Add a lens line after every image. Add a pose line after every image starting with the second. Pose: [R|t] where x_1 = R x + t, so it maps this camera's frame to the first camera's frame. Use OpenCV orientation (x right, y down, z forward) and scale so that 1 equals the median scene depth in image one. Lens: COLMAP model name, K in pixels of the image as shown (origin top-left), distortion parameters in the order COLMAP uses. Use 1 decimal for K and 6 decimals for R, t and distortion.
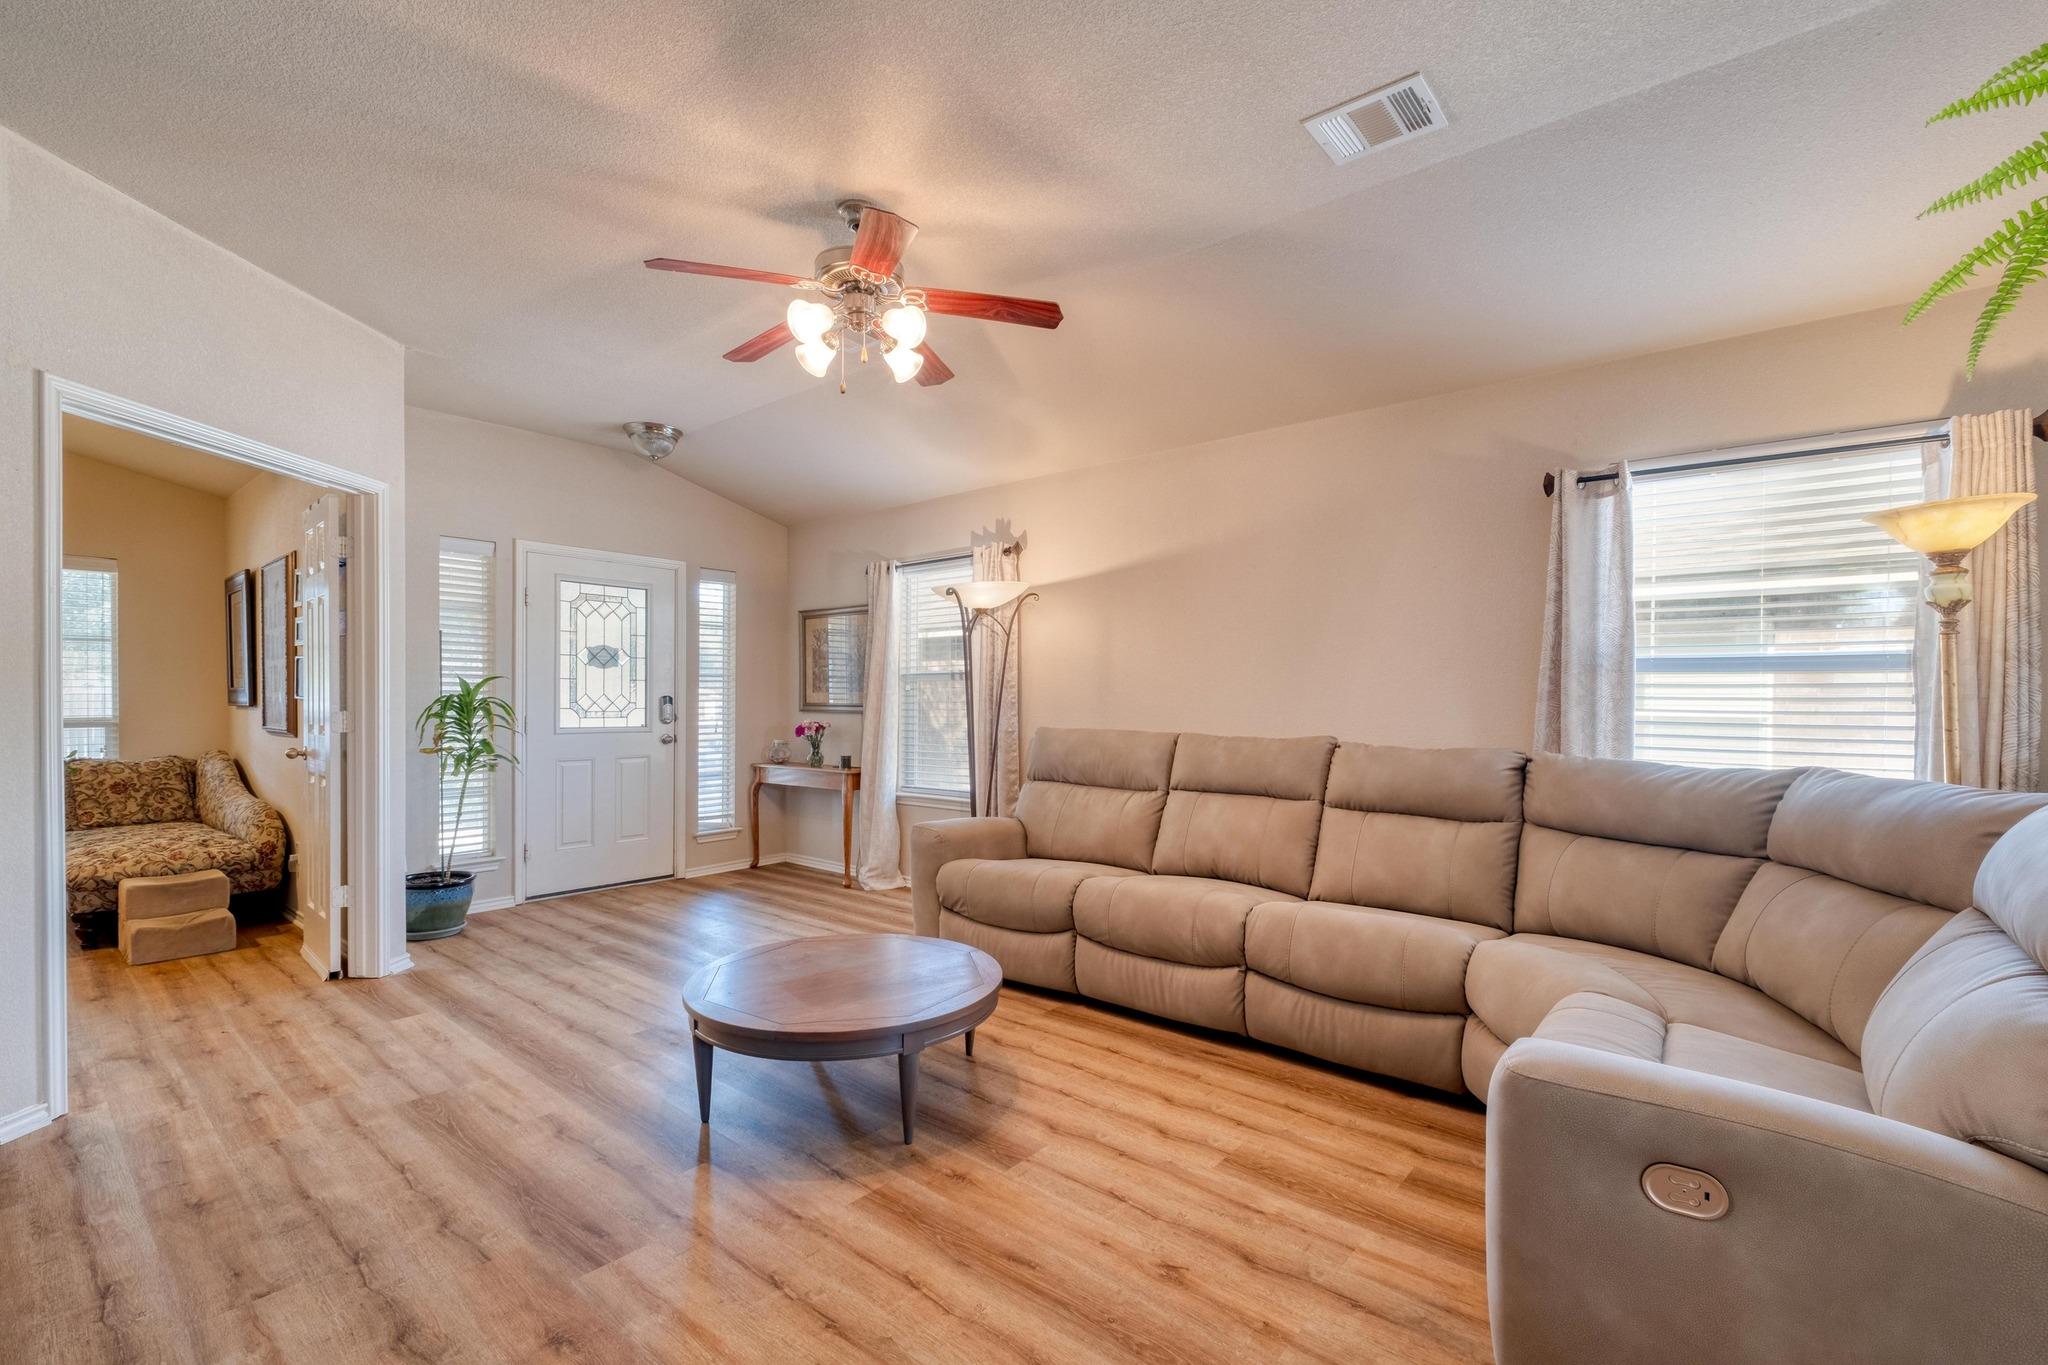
lens RADIAL K [[895.5, 0, 1029.8], [0, 895.5, 712.6], [0, 0, 1]] dist [-0.003292, -0.000724]
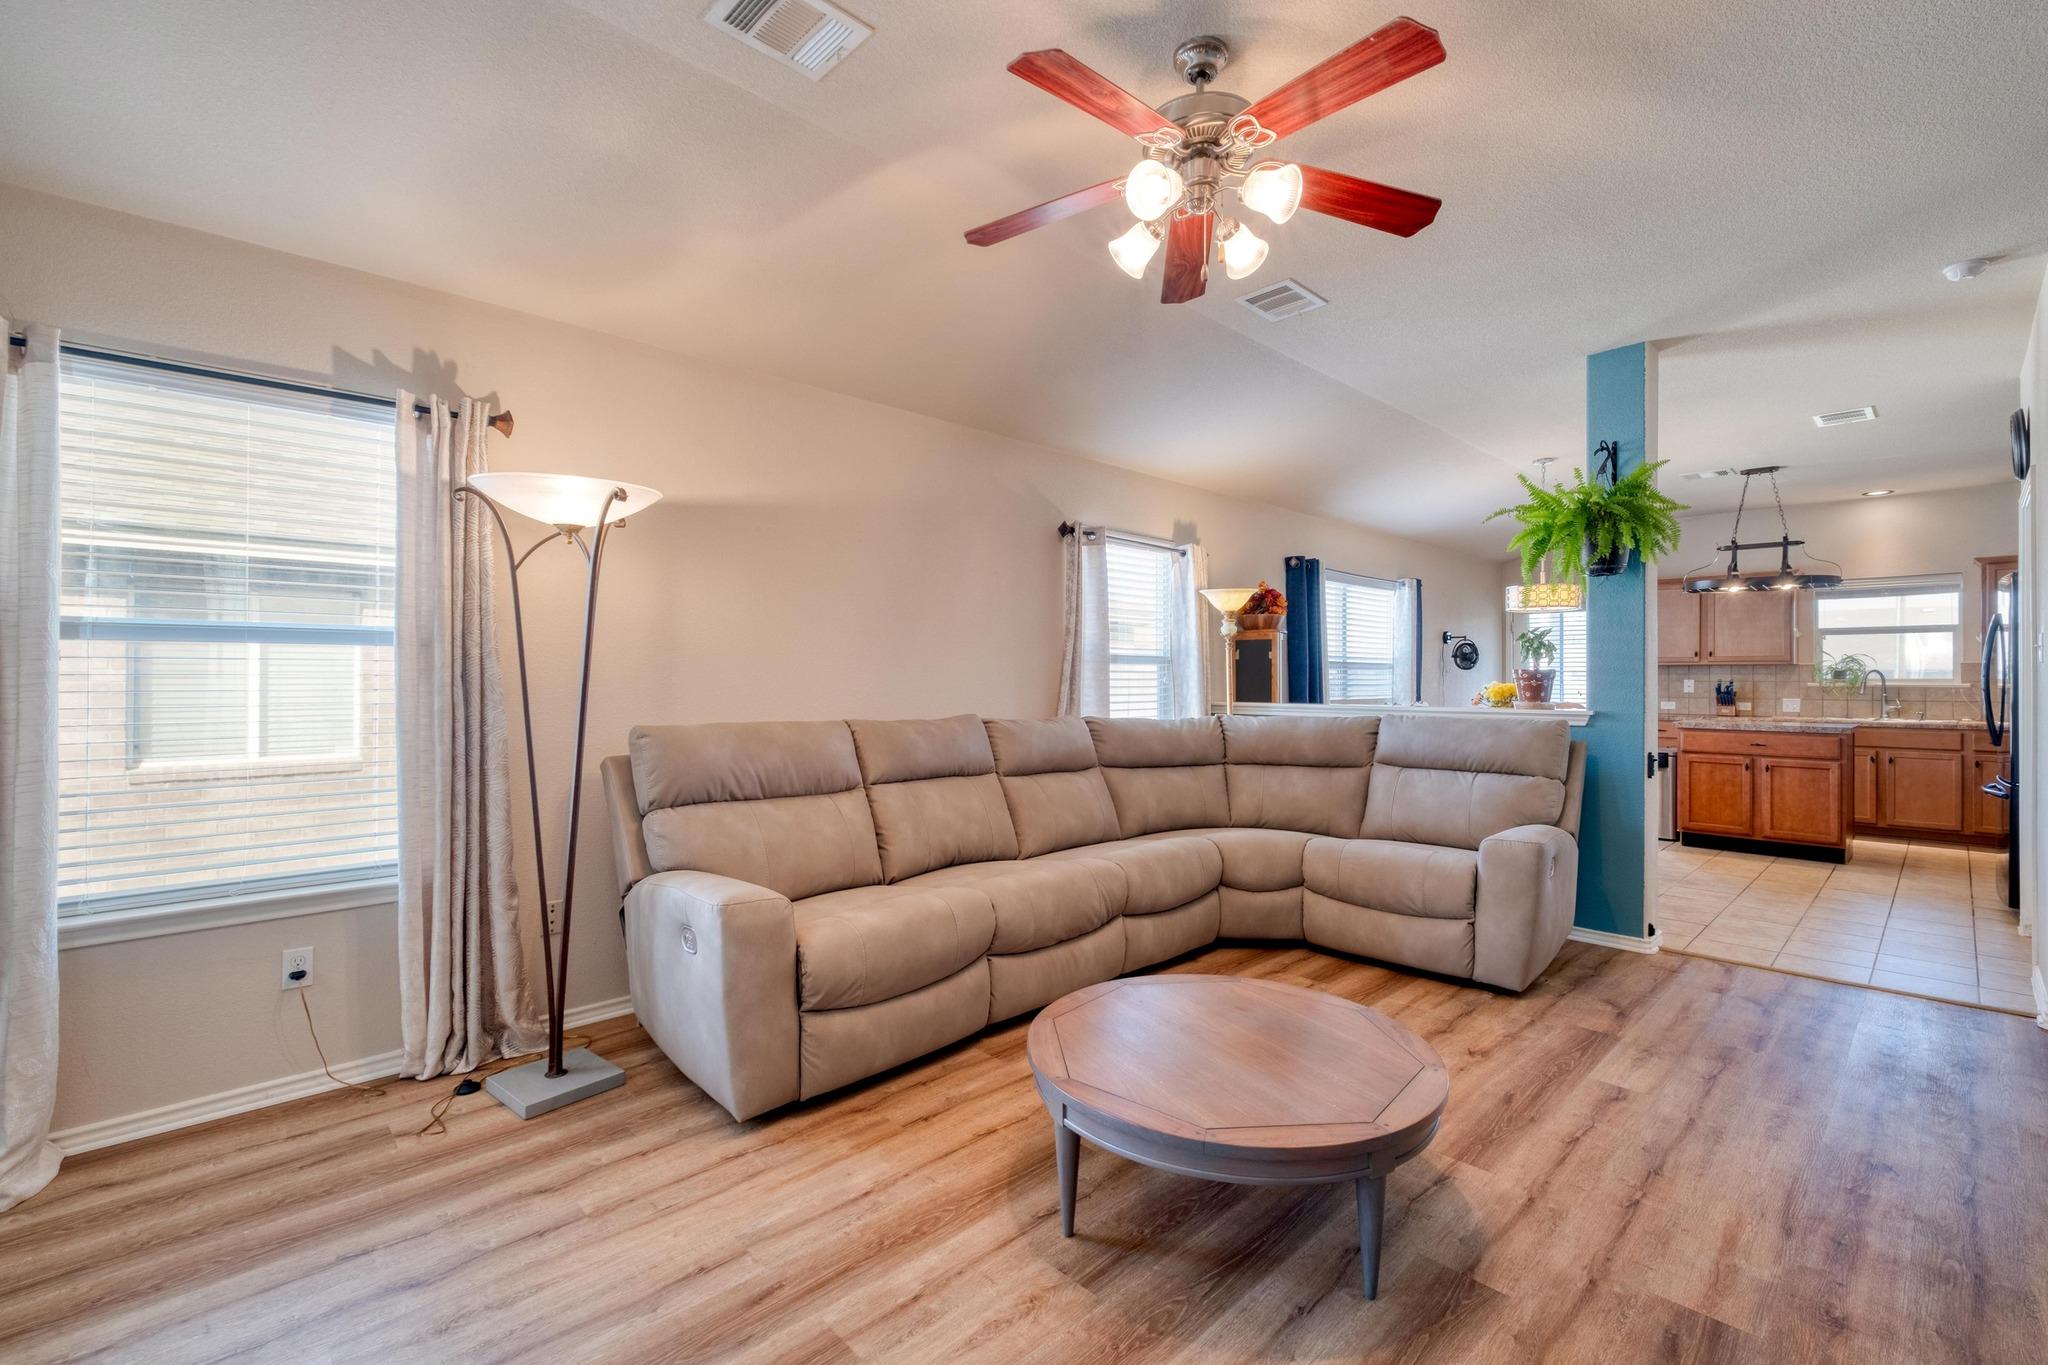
lens RADIAL K [[881.4, 0, 1024.4], [0, 881.4, 675.4], [0, 0, 1]] dist [0.014216, -0.007906]
pose [[0.114117, -0.000024, 0.993467, -1.055004], [0.016647, 0.999860, -0.001888, -0.027253], [-0.993328, 0.016753, 0.114101, 1.156000]]
